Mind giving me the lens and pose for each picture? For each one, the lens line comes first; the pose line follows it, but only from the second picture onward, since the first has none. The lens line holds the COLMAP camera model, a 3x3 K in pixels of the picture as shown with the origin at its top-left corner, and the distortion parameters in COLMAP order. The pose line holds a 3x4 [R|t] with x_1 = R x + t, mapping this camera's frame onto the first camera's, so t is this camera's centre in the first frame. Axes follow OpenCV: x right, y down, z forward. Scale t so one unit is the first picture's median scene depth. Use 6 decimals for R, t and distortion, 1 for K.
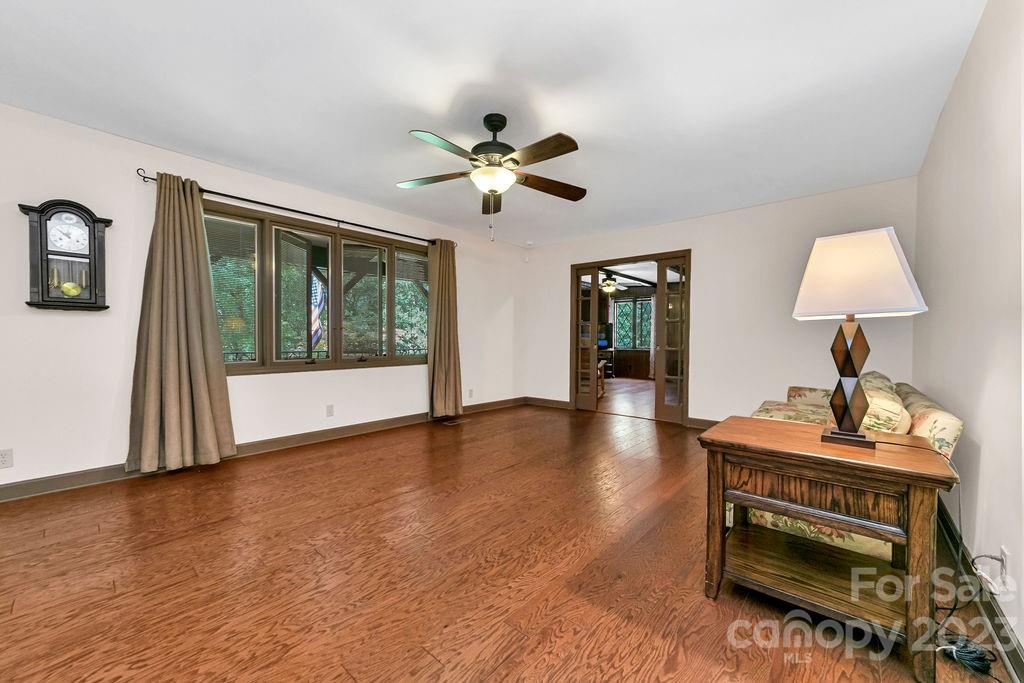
lens RADIAL K [[394.0, 0, 508.9], [0, 394.0, 345.1], [0, 0, 1]] dist [0.000170, 0.000251]
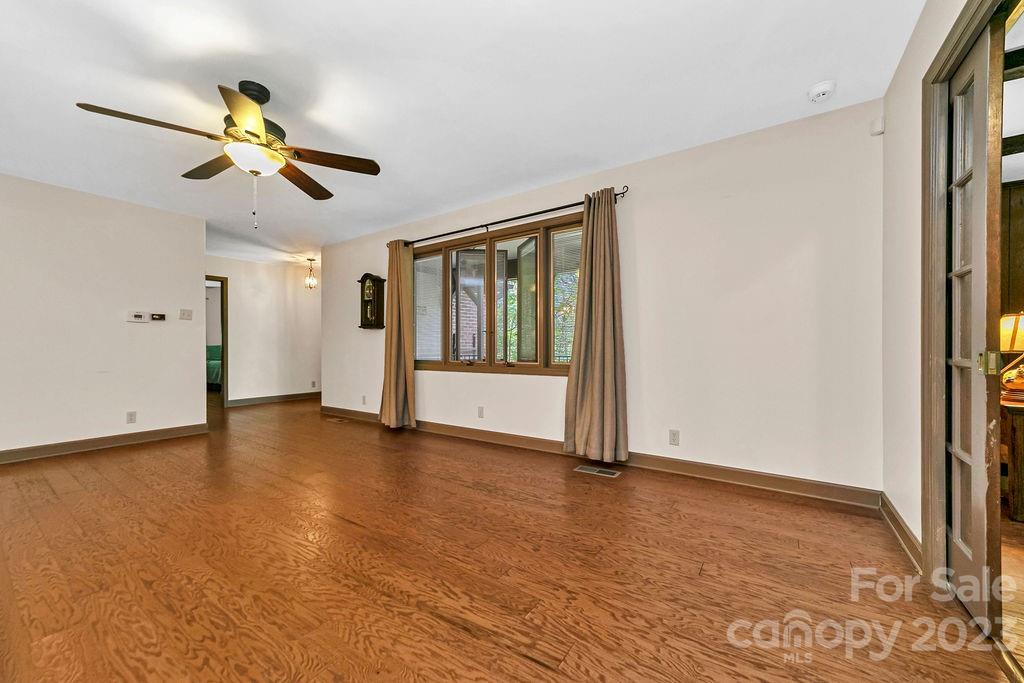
lens RADIAL K [[394.0, 0, 508.9], [0, 394.0, 345.1], [0, 0, 1]] dist [0.000170, 0.000251]
pose [[0.125154, -0.003862, -0.992130, 0.888311], [-0.011818, 0.999916, -0.005384, -0.005335], [0.992067, 0.012399, 0.125098, 1.433625]]
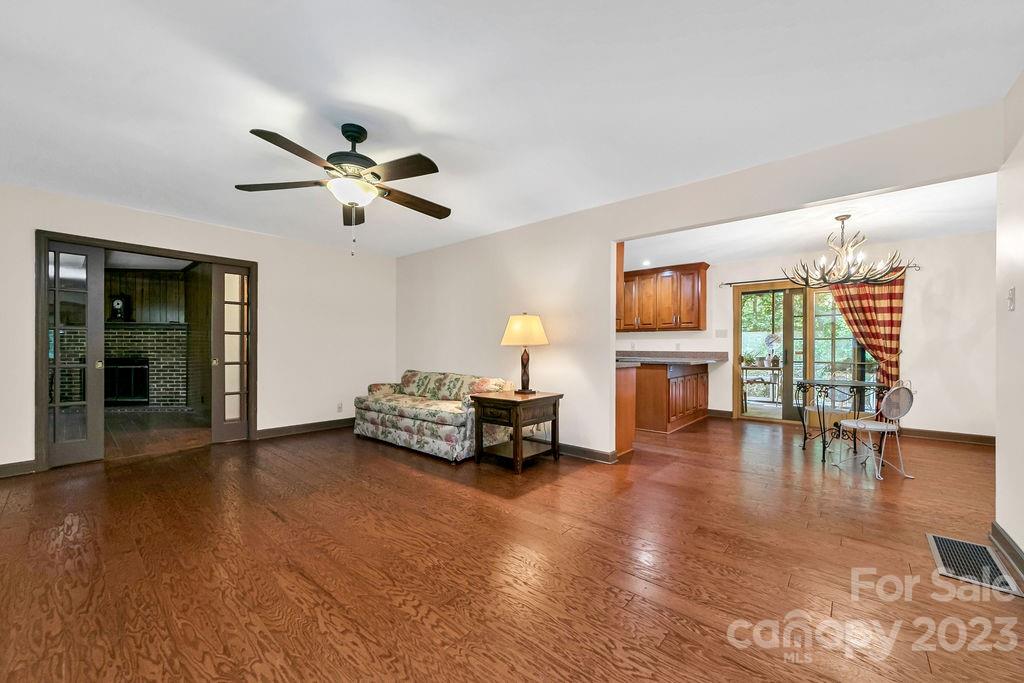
lens RADIAL K [[399.2, 0, 517.9], [0, 399.2, 347.5], [0, 0, 1]] dist [-0.000439, 0.000164]
pose [[-0.019998, -0.003307, 0.999795, -1.006916], [0.010147, 0.999942, 0.003511, -0.041039], [-0.999749, 0.010215, -0.019964, 0.614182]]
